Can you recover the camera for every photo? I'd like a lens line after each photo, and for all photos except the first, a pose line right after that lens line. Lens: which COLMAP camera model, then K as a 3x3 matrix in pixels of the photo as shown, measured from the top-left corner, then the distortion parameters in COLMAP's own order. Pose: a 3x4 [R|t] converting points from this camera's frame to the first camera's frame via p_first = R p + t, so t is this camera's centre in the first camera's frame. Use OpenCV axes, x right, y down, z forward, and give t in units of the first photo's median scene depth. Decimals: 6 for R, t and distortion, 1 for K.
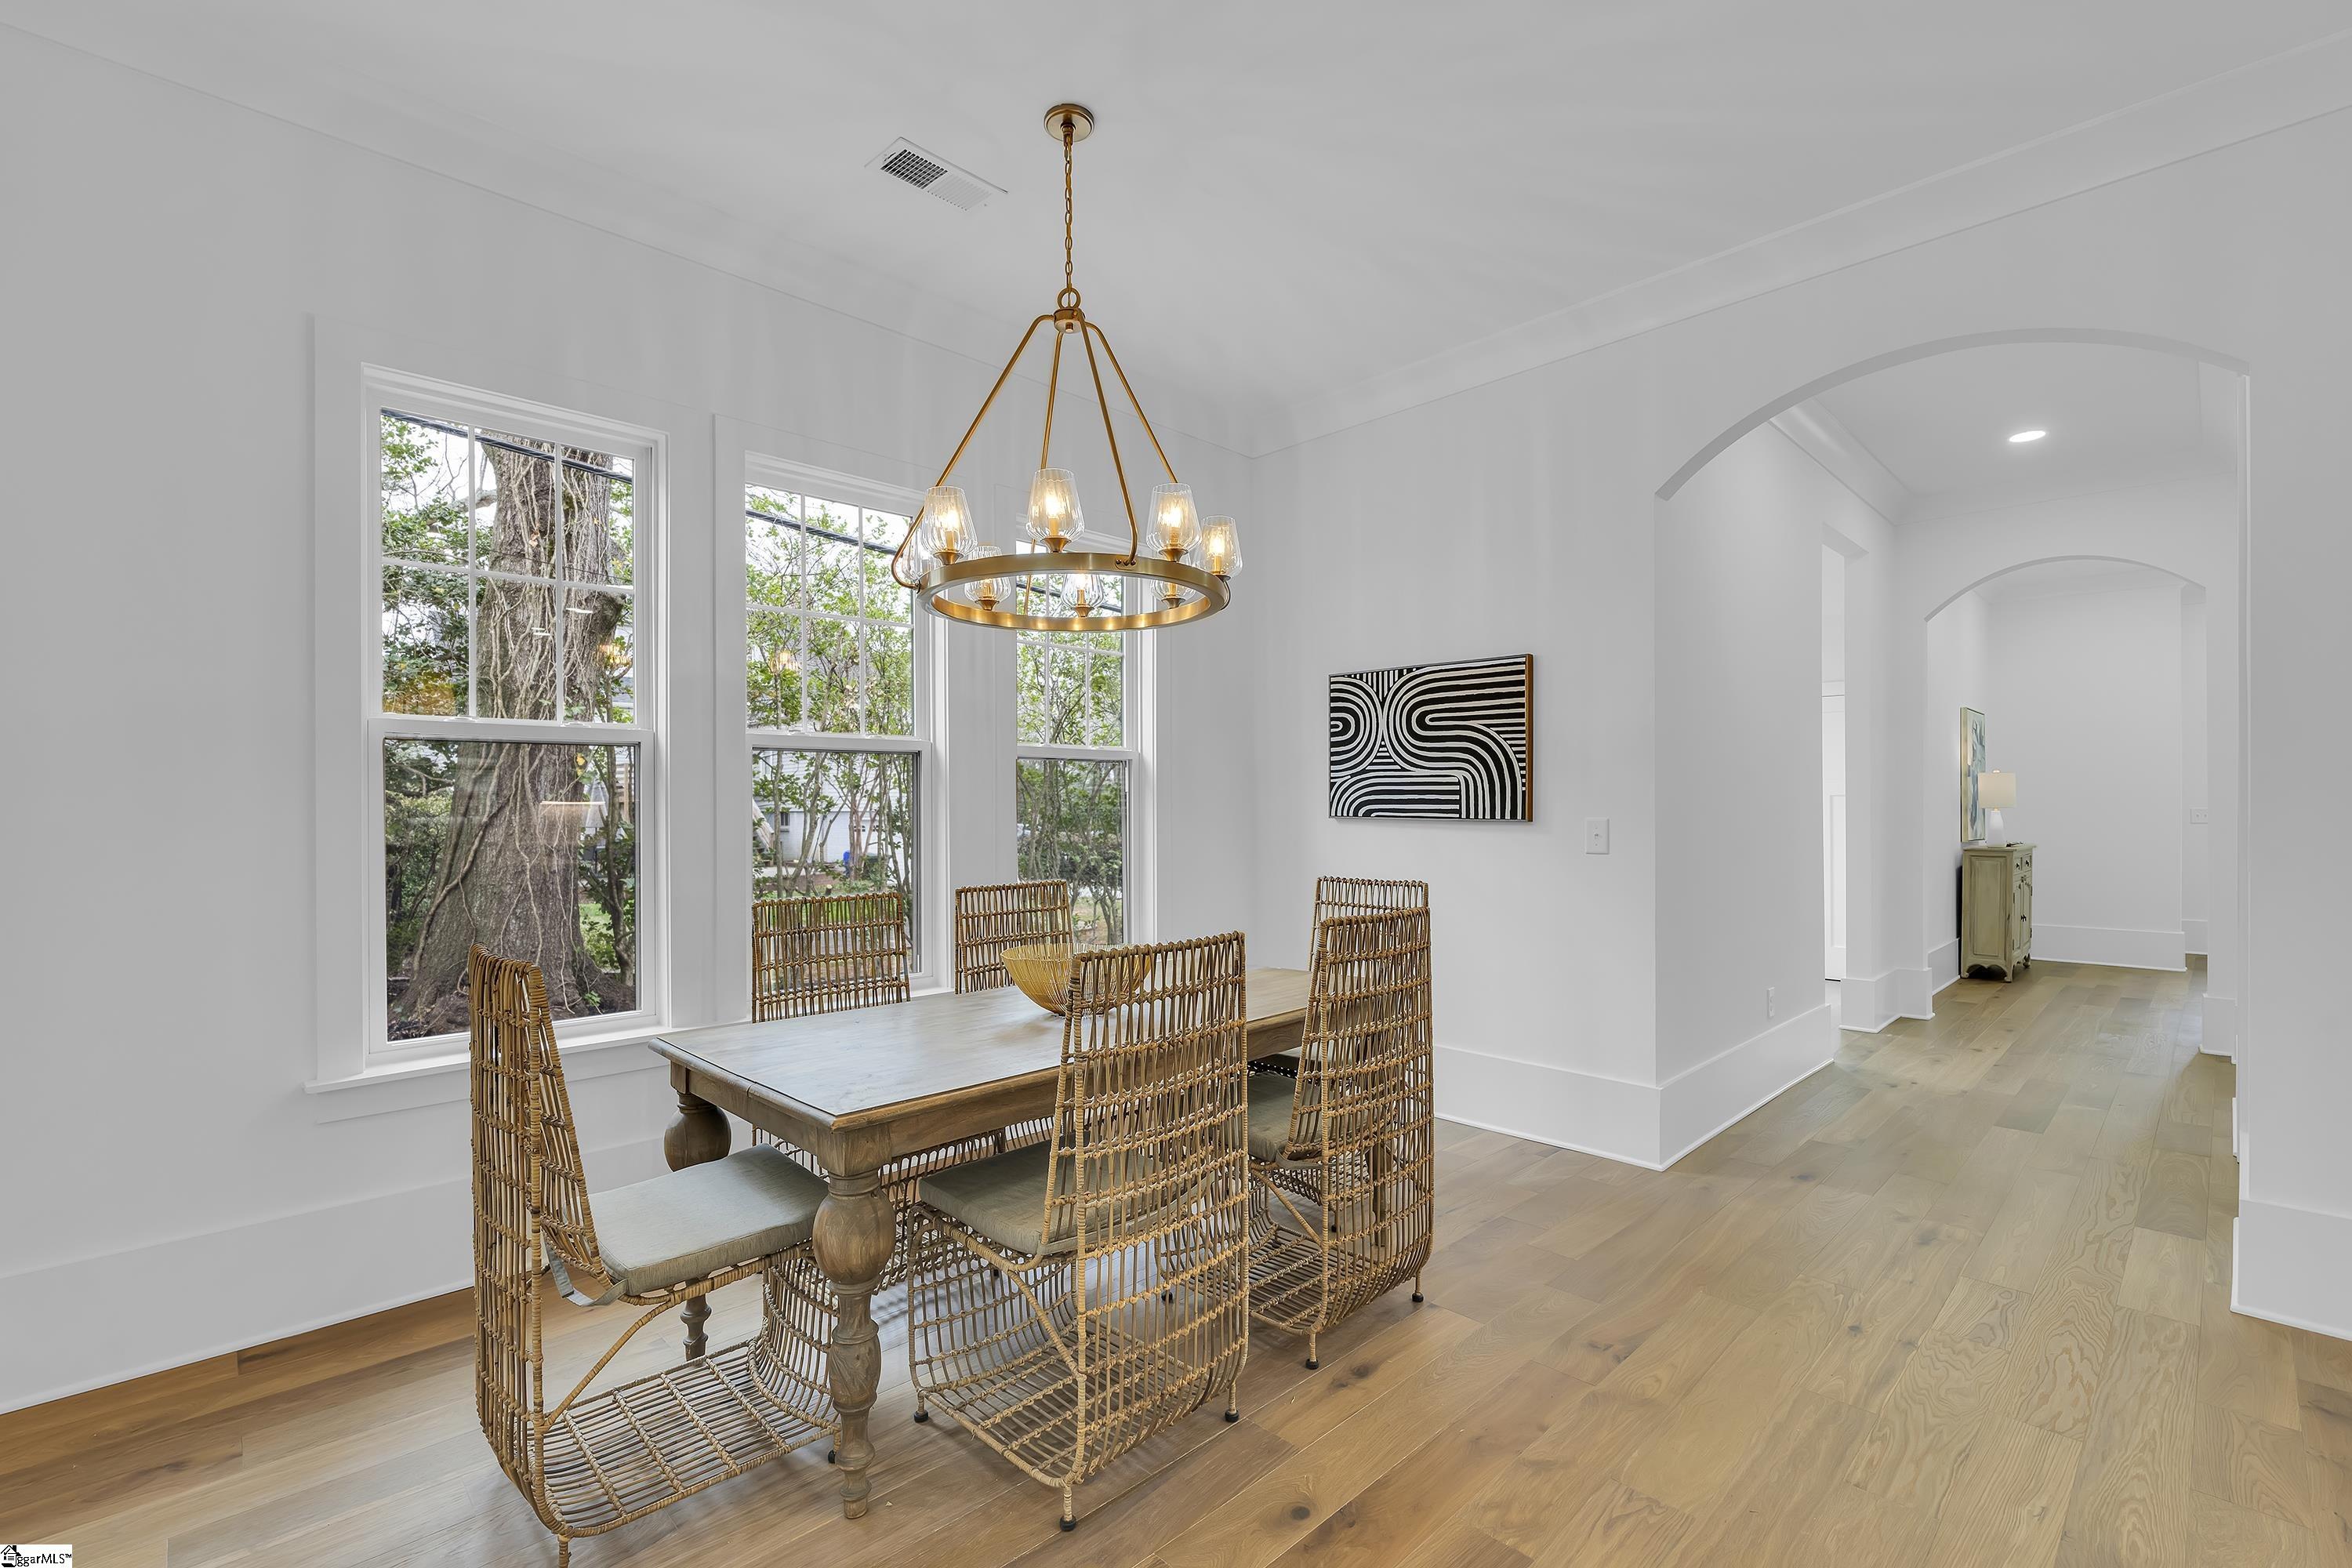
lens RADIAL K [[1024.9, 0, 1181.7], [0, 1024.9, 791.0], [0, 0, 1]] dist [-0.002383, -0.000045]
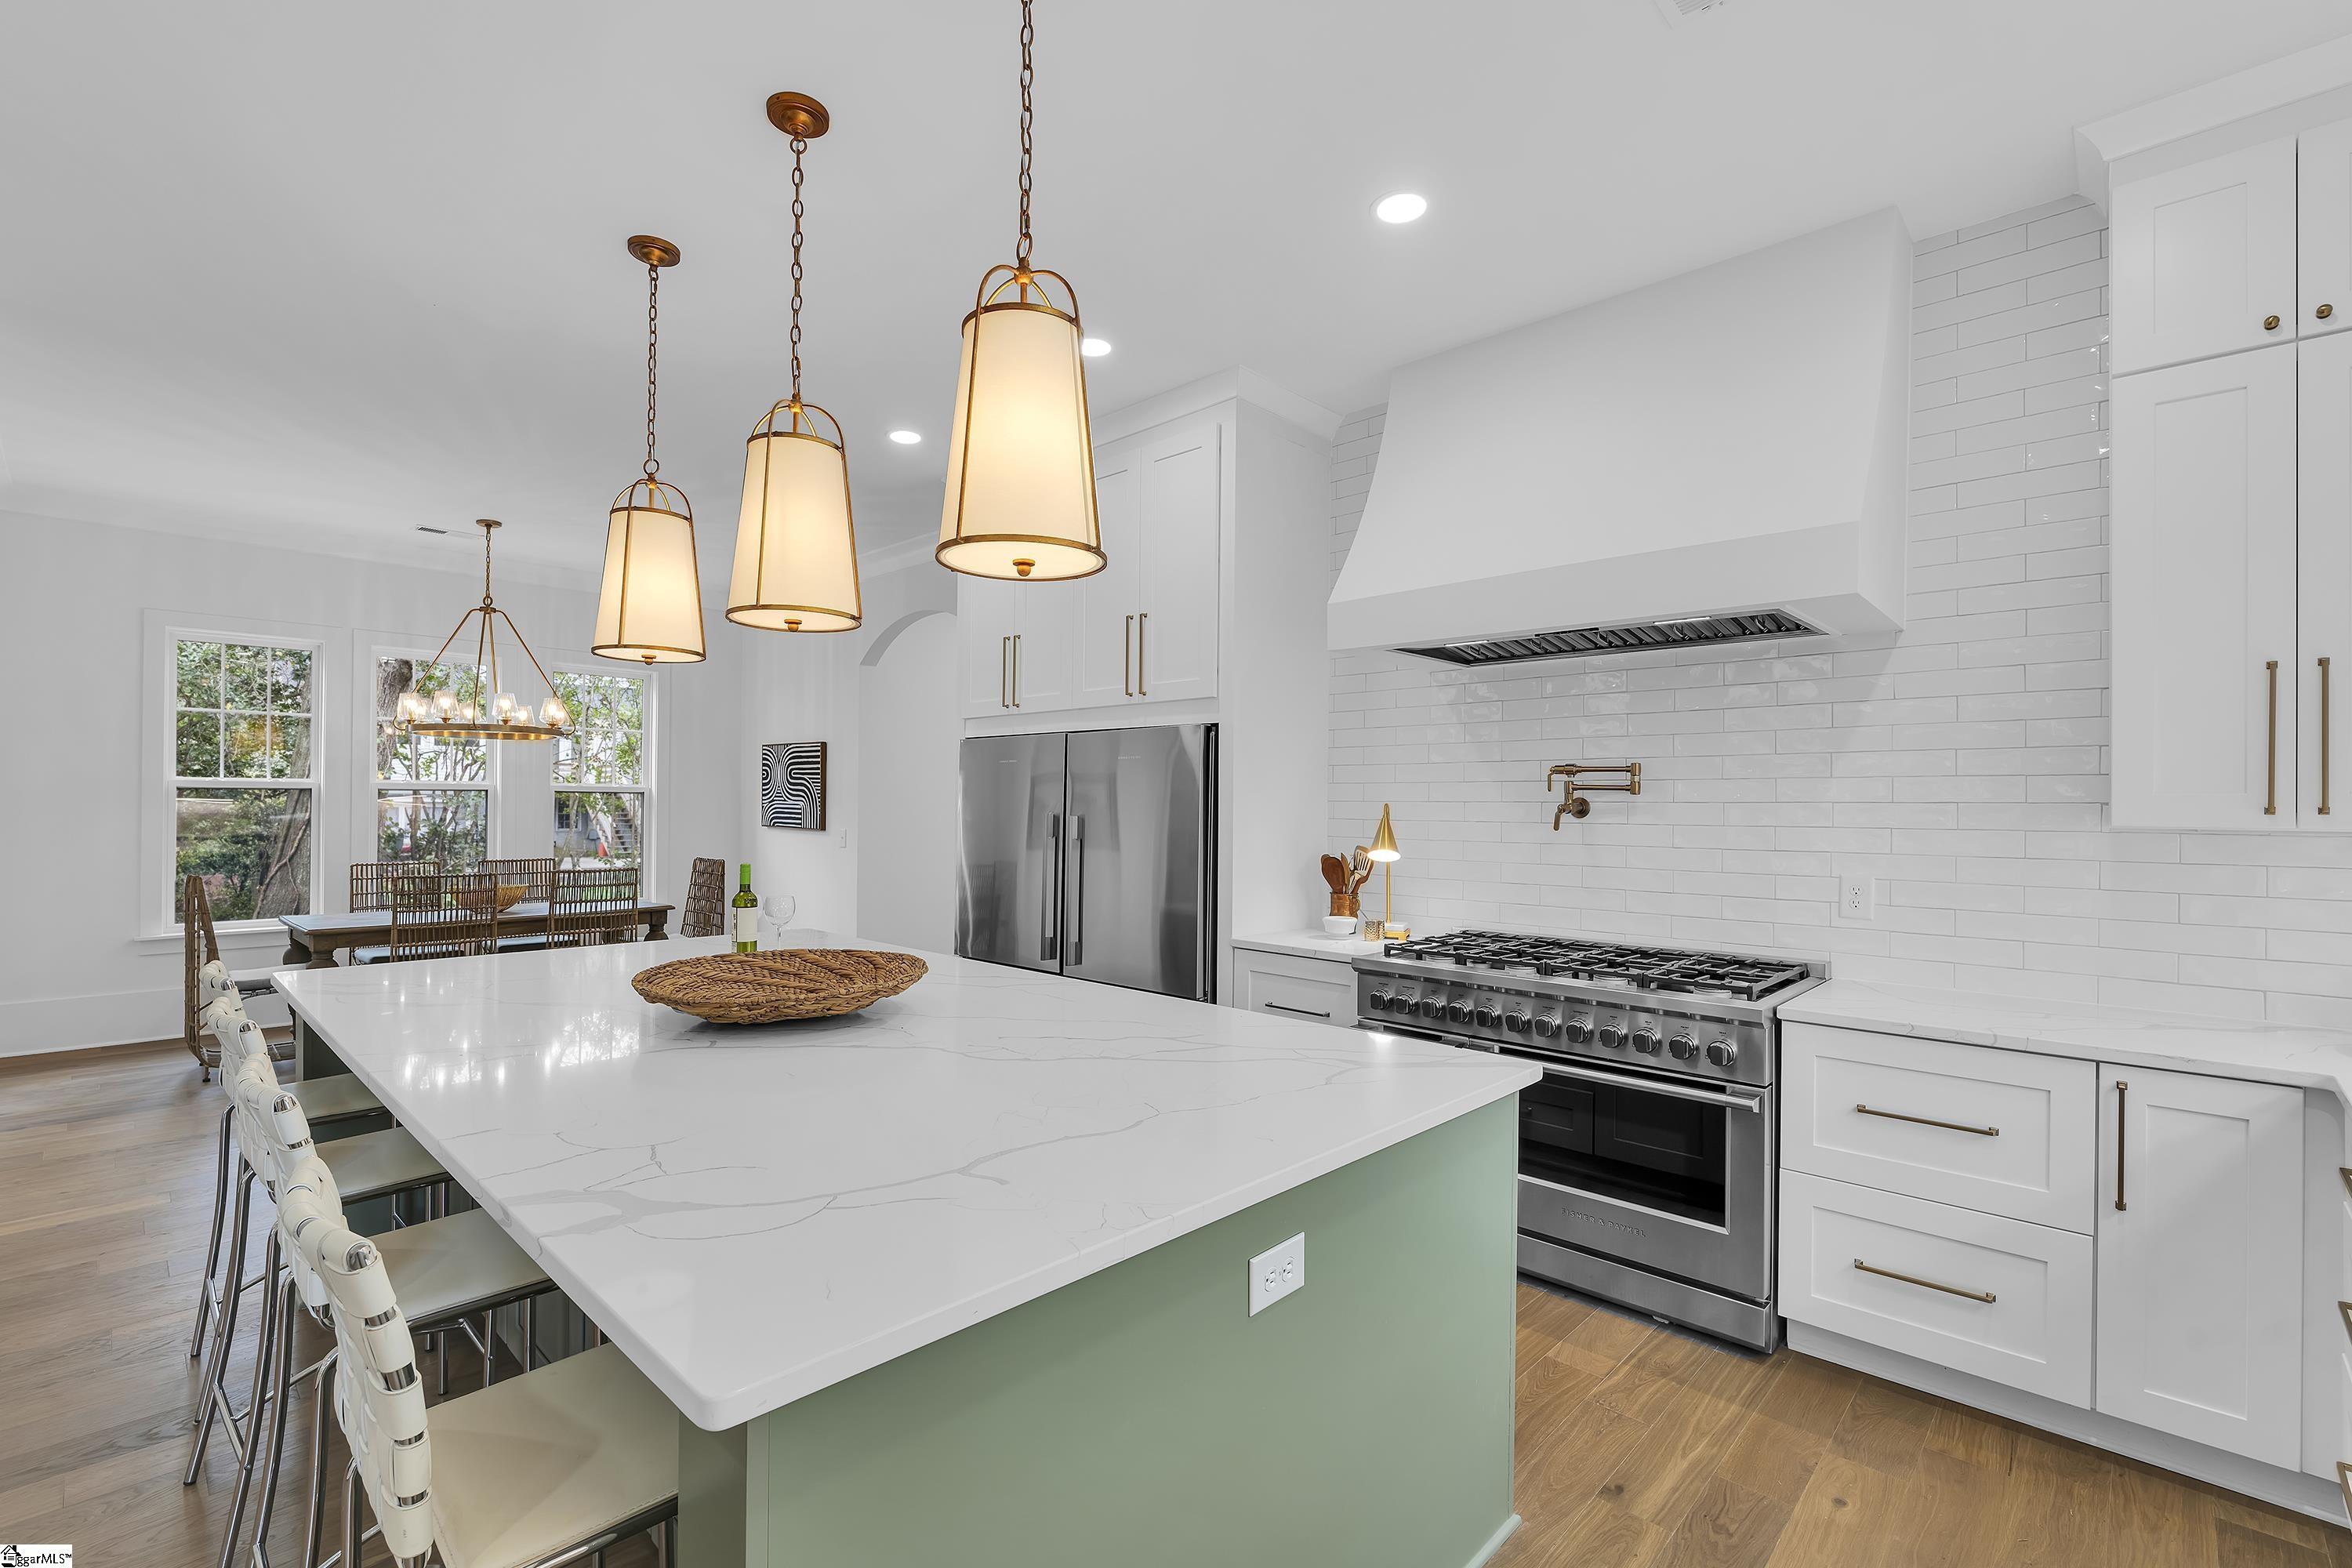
lens RADIAL K [[1024.9, 0, 1181.7], [0, 1024.9, 791.0], [0, 0, 1]] dist [-0.002383, -0.000045]
pose [[0.998890, 0.013826, 0.045027, 0.920412], [-0.013914, 0.999902, 0.001654, -0.055216], [-0.045000, -0.002279, 0.998984, -0.932785]]
